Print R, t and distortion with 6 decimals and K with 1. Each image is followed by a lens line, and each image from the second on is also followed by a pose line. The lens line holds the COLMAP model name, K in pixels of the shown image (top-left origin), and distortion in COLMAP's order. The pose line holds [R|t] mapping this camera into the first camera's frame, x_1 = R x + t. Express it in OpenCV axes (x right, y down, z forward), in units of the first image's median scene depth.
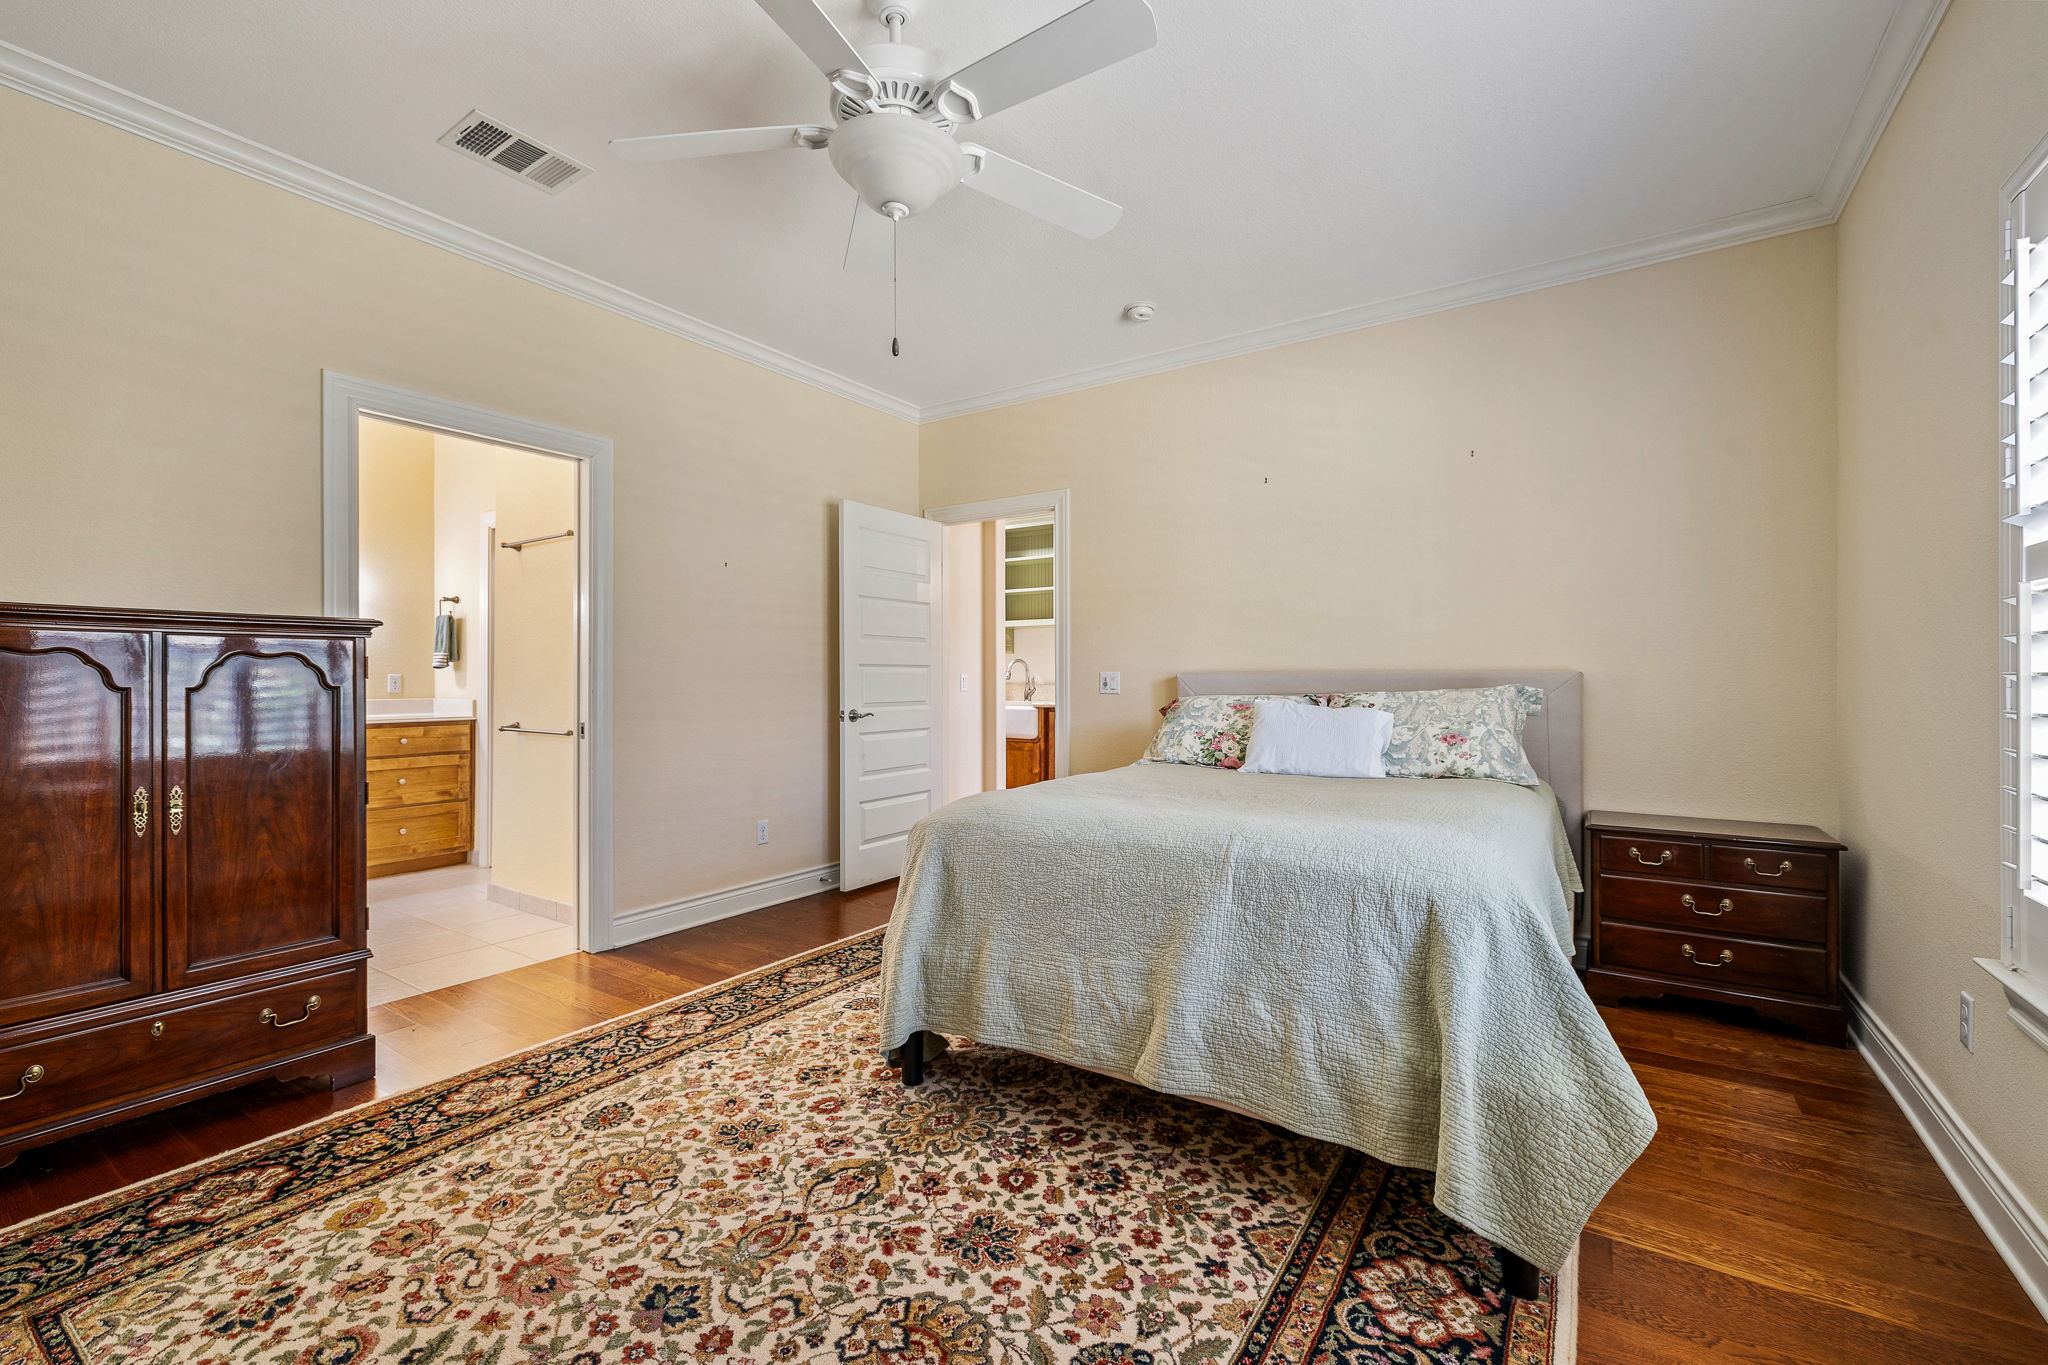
lens RADIAL K [[877.6, 0, 1024.0], [0, 877.6, 682.5], [0, 0, 1]] dist [0.000781, -0.000232]
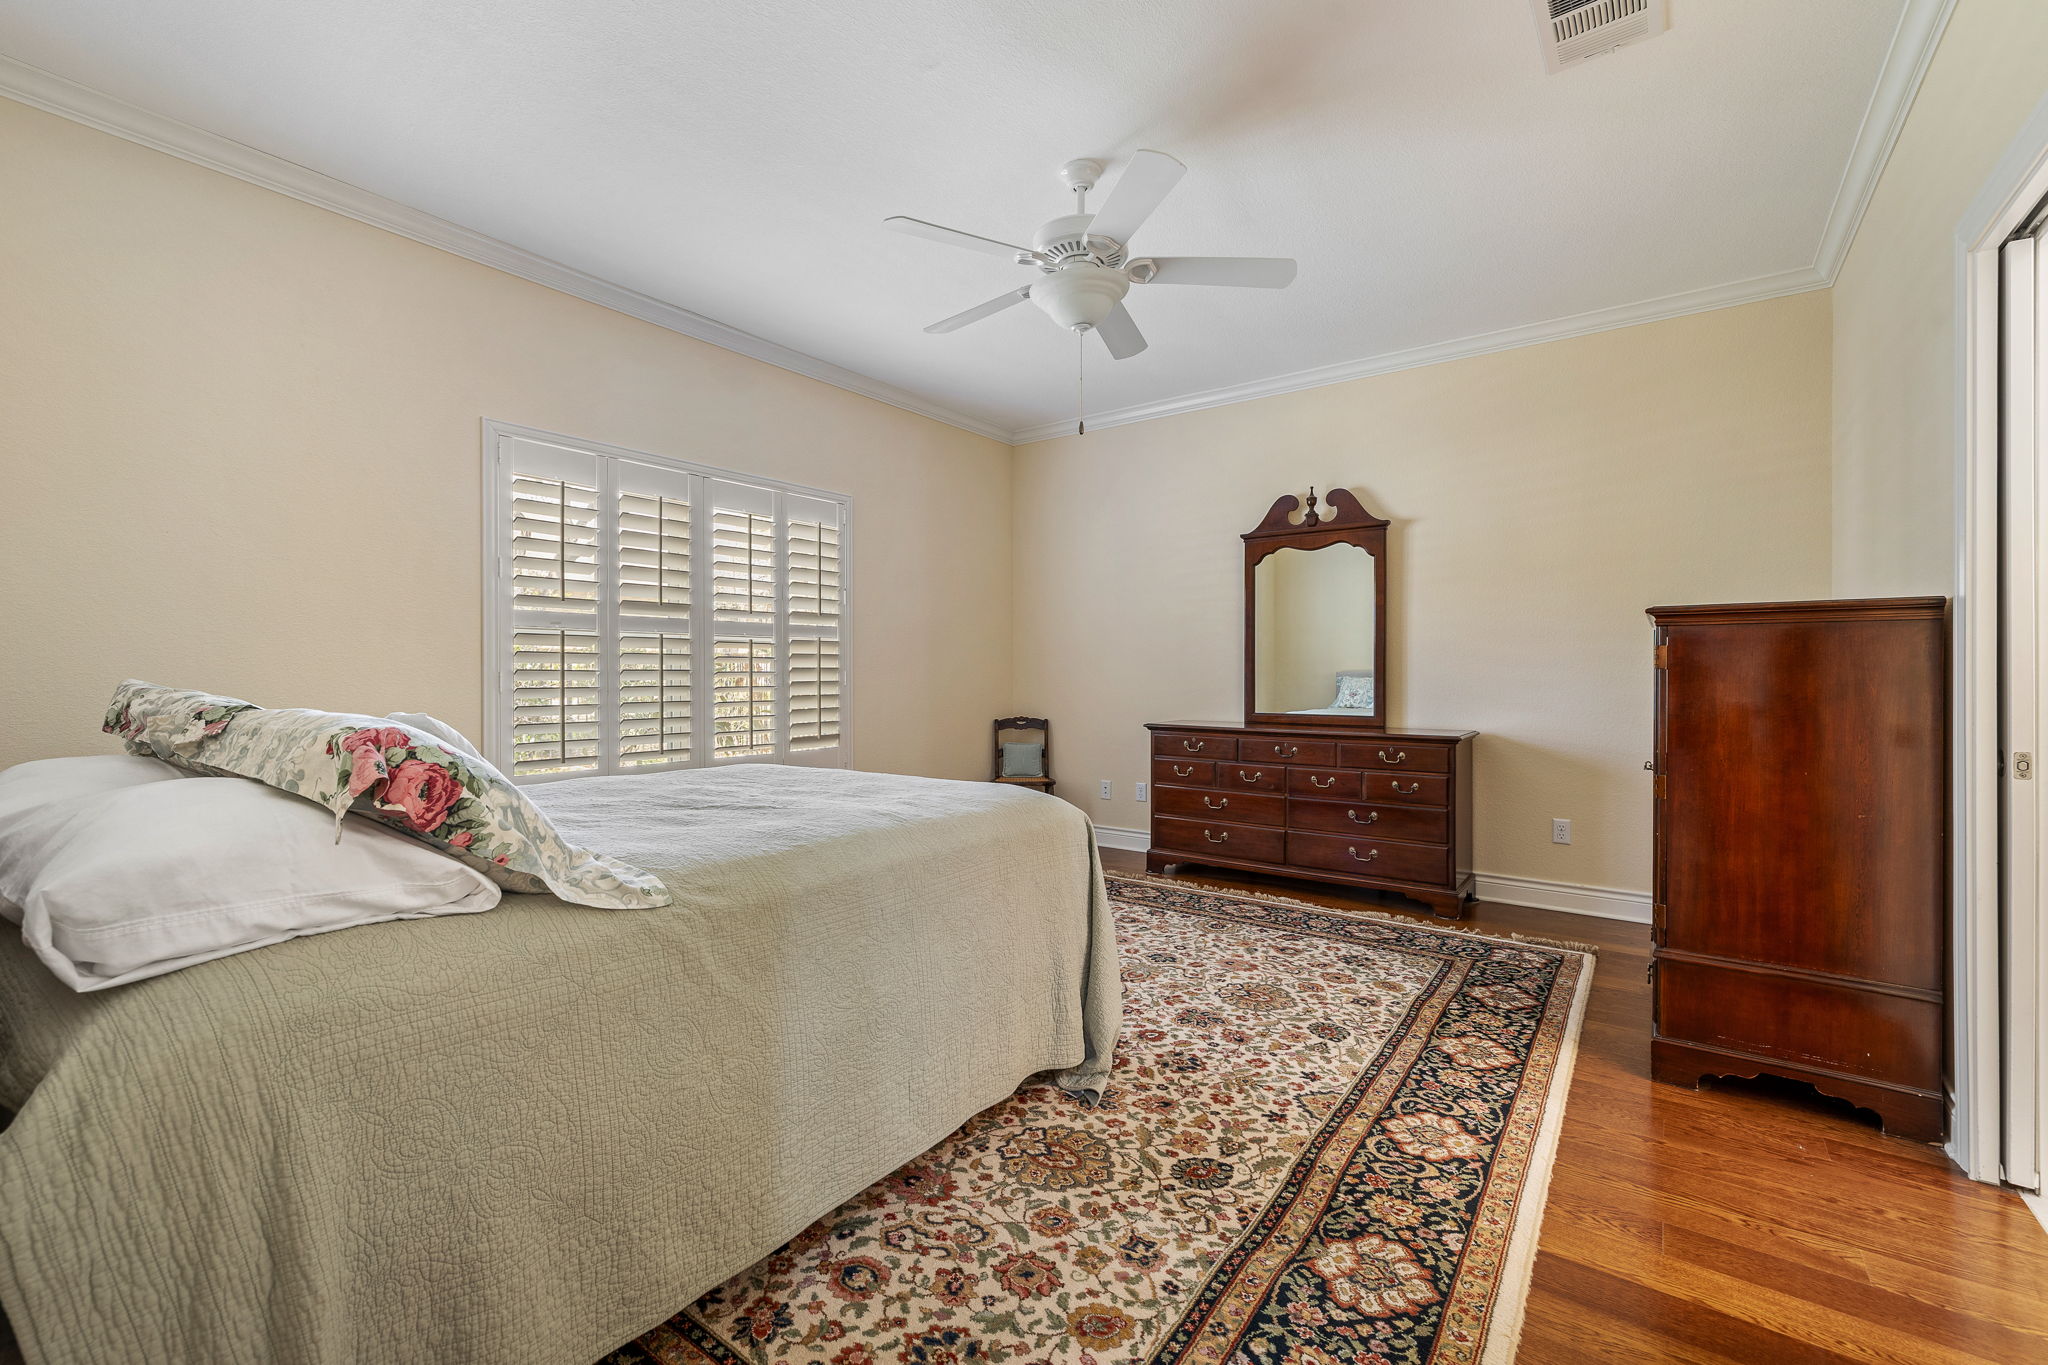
lens RADIAL K [[877.6, 0, 1024.0], [0, 877.6, 682.5], [0, 0, 1]] dist [0.000781, -0.000232]
pose [[-0.999196, -0.001014, 0.040070, -0.099944], [-0.000464, 0.999906, 0.013721, 0.002086], [-0.040080, 0.013692, -0.999103, 2.121965]]
